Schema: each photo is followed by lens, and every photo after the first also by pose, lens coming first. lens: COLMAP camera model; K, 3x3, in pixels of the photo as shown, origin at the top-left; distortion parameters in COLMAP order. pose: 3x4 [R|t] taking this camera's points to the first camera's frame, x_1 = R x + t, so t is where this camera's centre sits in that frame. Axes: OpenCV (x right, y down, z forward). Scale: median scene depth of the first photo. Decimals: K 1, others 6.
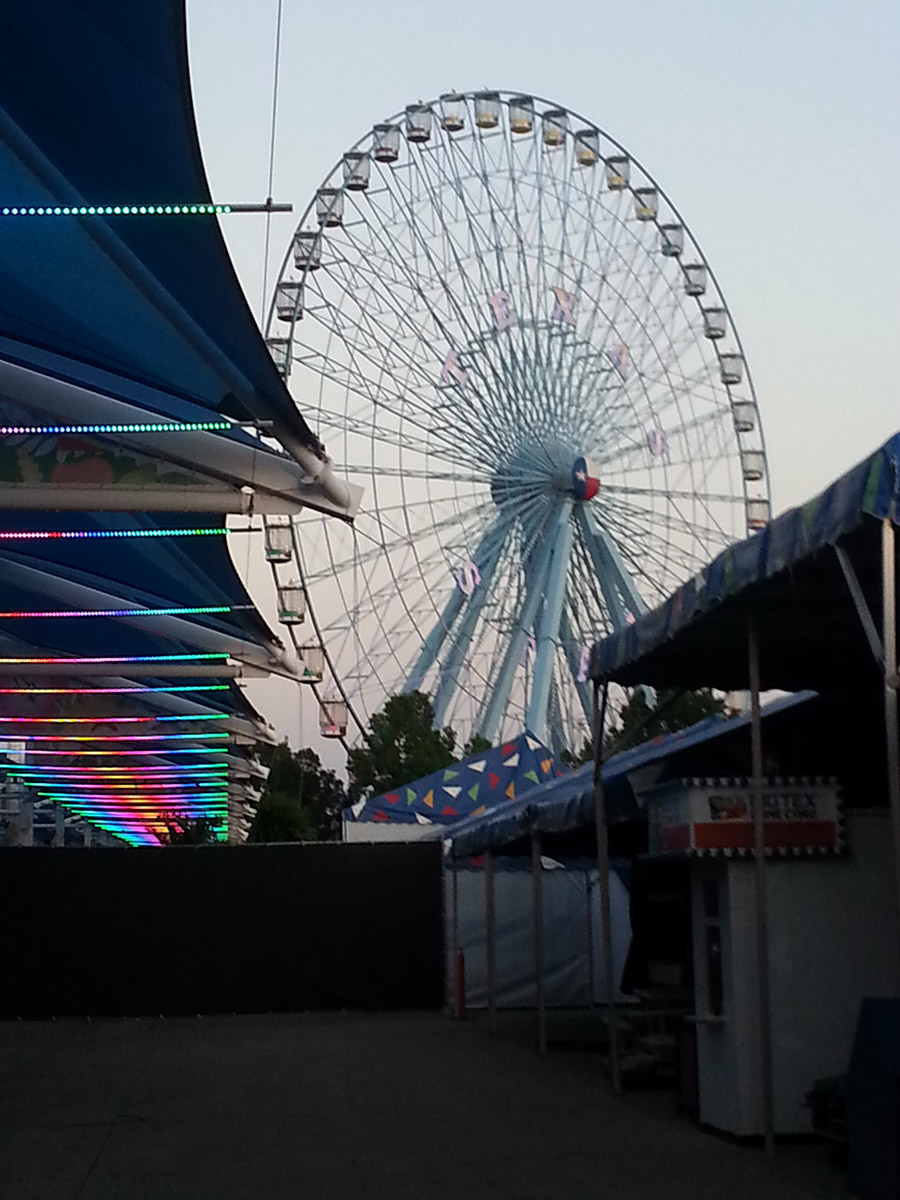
lens RADIAL K [[482.8, 0, 410.0], [0, 482.8, 600.0], [0, 0, 1]] dist [-0.000188, 0.000717]
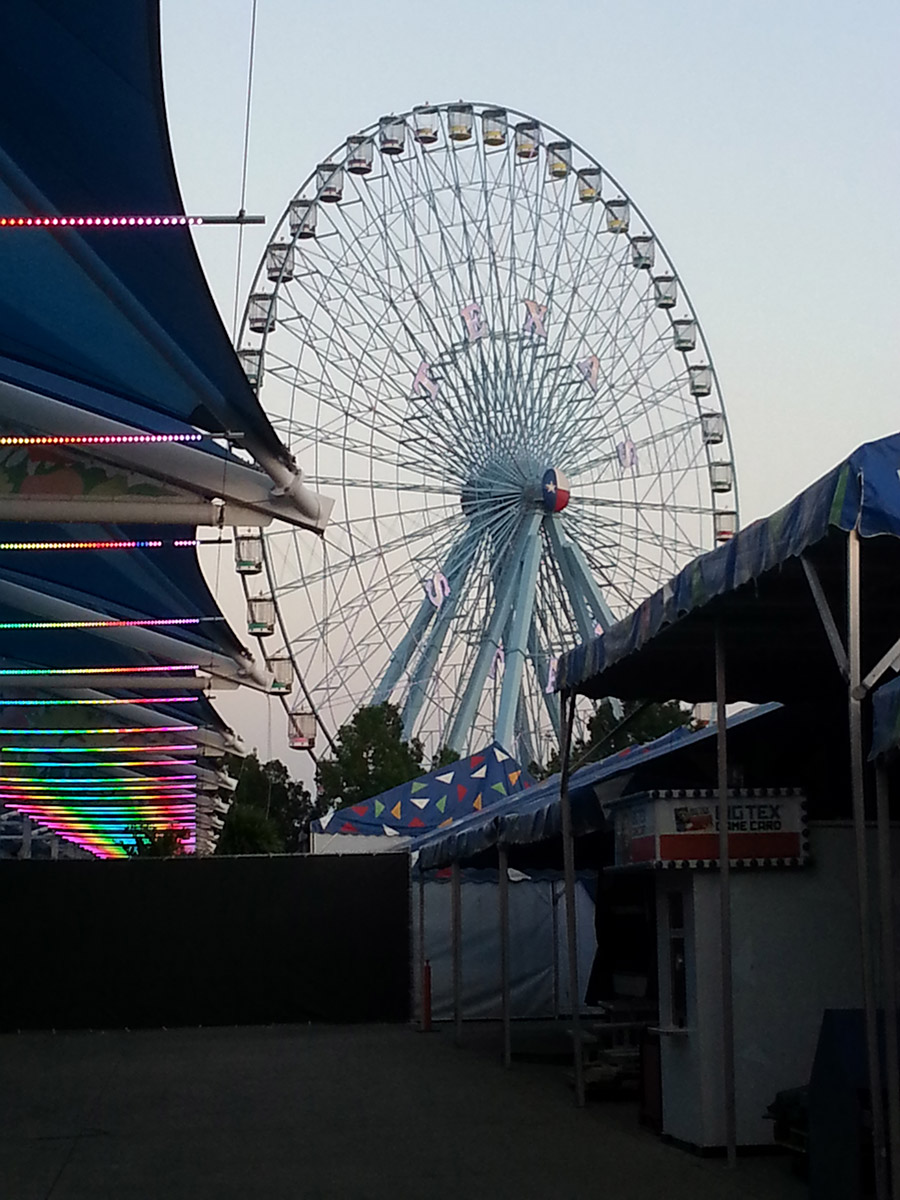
lens RADIAL K [[482.8, 0, 455.4], [0, 482.8, 610.4], [0, 0, 1]] dist [-0.000188, 0.000717]
pose [[0.999997, 0.000778, 0.002382, 0.158879], [-0.000777, 1.000000, -0.000413, -0.002175], [-0.002382, 0.000411, 0.999997, -0.000032]]
